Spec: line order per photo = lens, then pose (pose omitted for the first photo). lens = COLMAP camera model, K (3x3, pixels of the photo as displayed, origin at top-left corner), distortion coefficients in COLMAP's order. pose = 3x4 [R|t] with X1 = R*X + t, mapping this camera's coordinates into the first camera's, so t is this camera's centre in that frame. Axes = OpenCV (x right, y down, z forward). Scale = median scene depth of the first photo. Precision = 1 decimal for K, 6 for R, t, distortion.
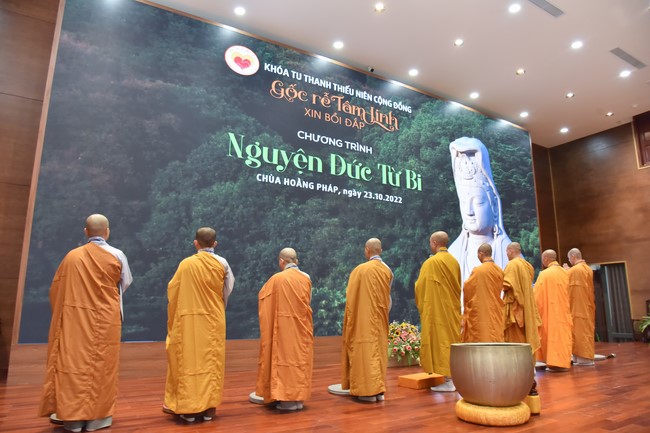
lens RADIAL K [[441.6, 0, 325.0], [0, 441.6, 216.5], [0, 0, 1]] dist [-0.114587, 0.067582]
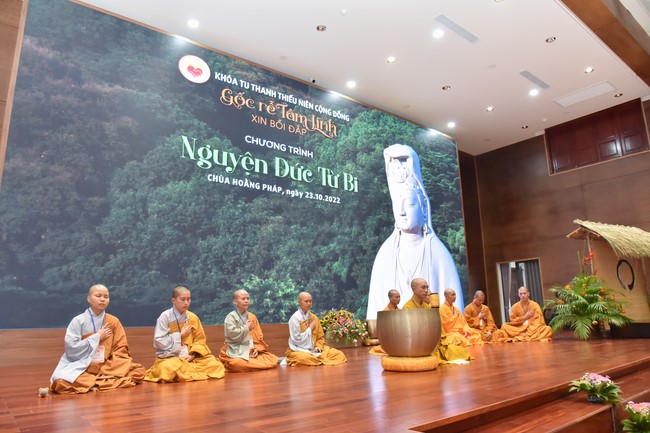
lens RADIAL K [[453.7, 0, 325.0], [0, 453.7, 216.5], [0, 0, 1]] dist [-0.119668, 0.072140]
pose [[0.990771, 0.003665, 0.135495, -0.016468], [-0.001803, 0.999902, -0.013868, 0.020225], [-0.135533, 0.013496, 0.990681, -0.124954]]
